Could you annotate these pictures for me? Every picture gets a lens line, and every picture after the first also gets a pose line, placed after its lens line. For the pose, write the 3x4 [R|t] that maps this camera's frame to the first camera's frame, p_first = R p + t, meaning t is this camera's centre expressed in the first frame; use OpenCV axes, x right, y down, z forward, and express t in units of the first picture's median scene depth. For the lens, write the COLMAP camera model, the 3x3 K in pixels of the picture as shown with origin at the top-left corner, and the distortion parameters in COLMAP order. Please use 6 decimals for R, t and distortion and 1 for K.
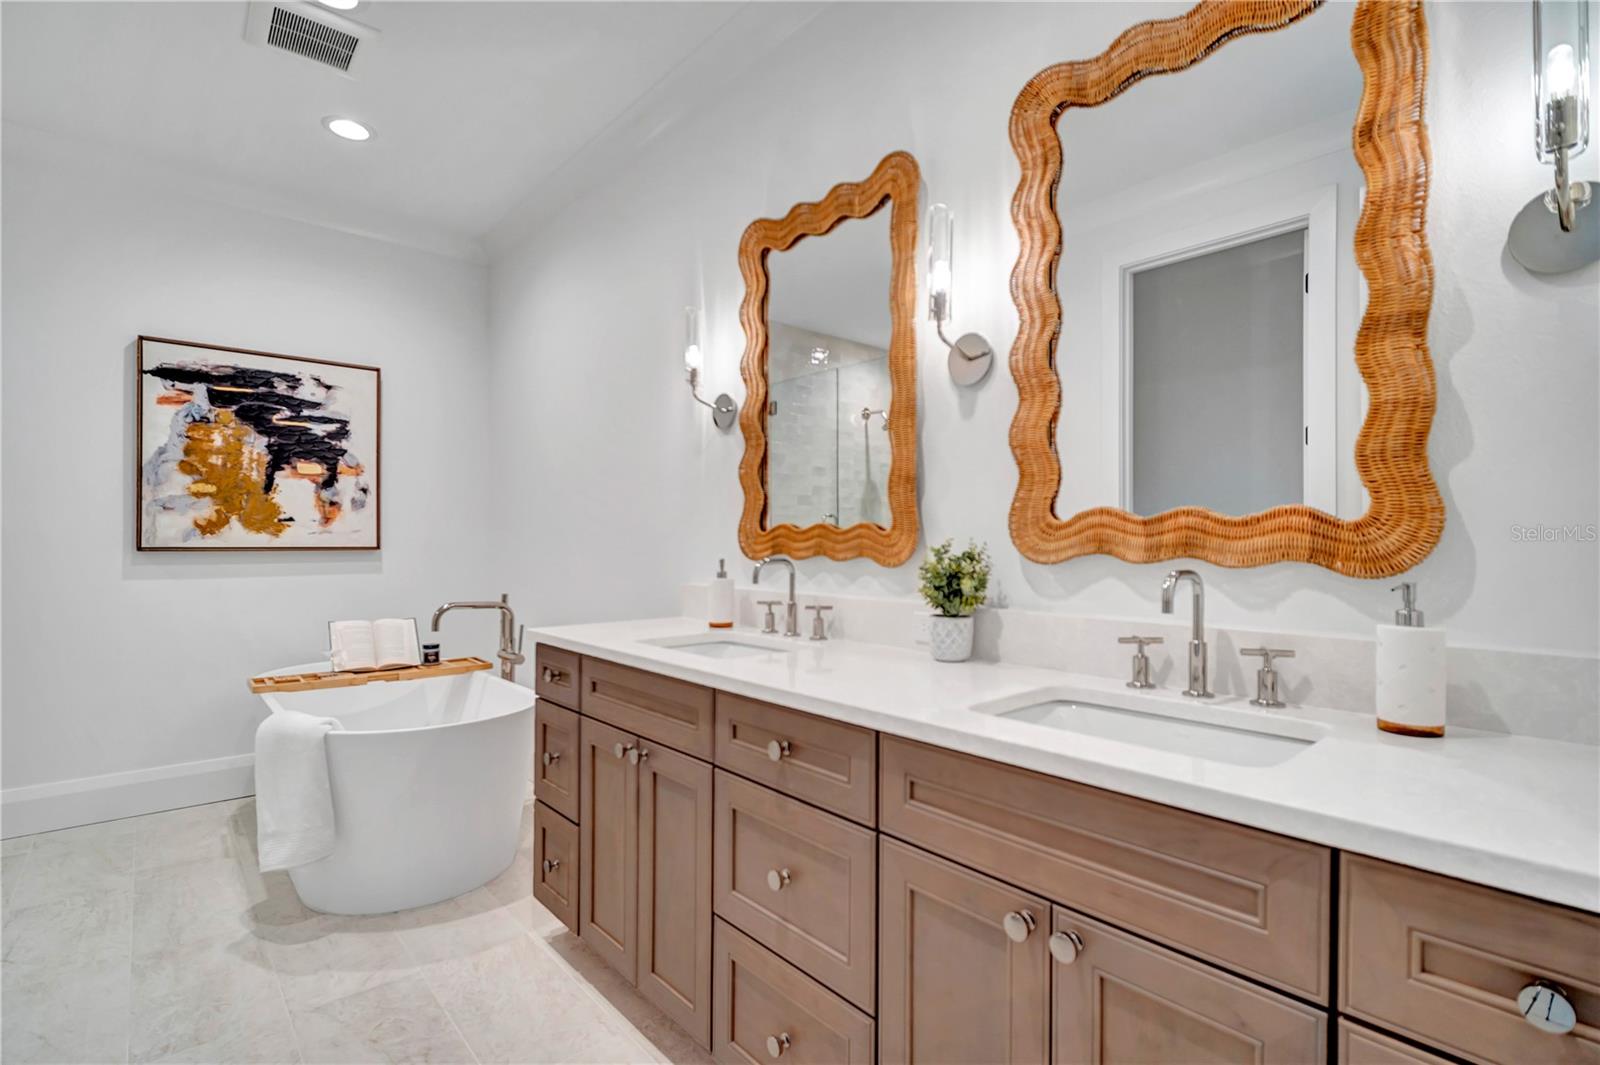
lens RADIAL K [[742.7, 0, 805.1], [0, 742.7, 542.5], [0, 0, 1]] dist [-0.001364, -0.006068]
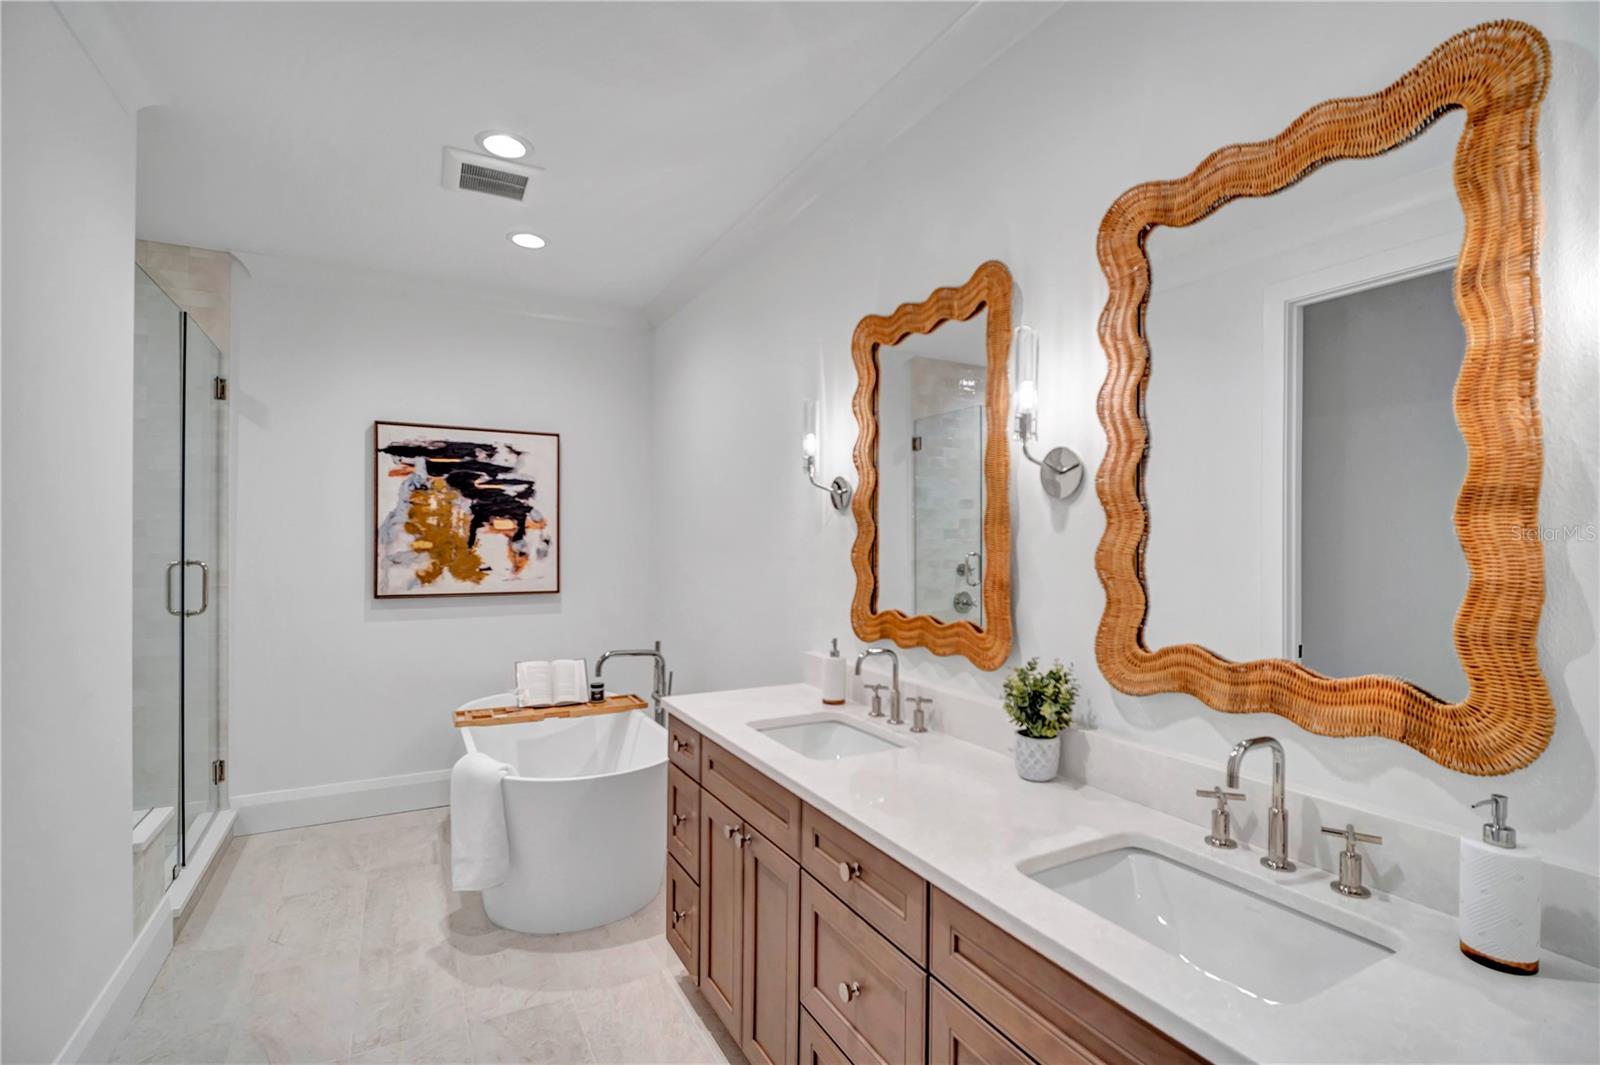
lens RADIAL K [[742.7, 0, 813.4], [0, 742.7, 535.0], [0, 0, 1]] dist [-0.001364, -0.006068]
pose [[0.974512, 0.002255, -0.224325, 0.117831], [-0.001331, 0.999990, 0.004270, -0.161883], [0.224332, -0.003863, 0.974505, -0.042848]]
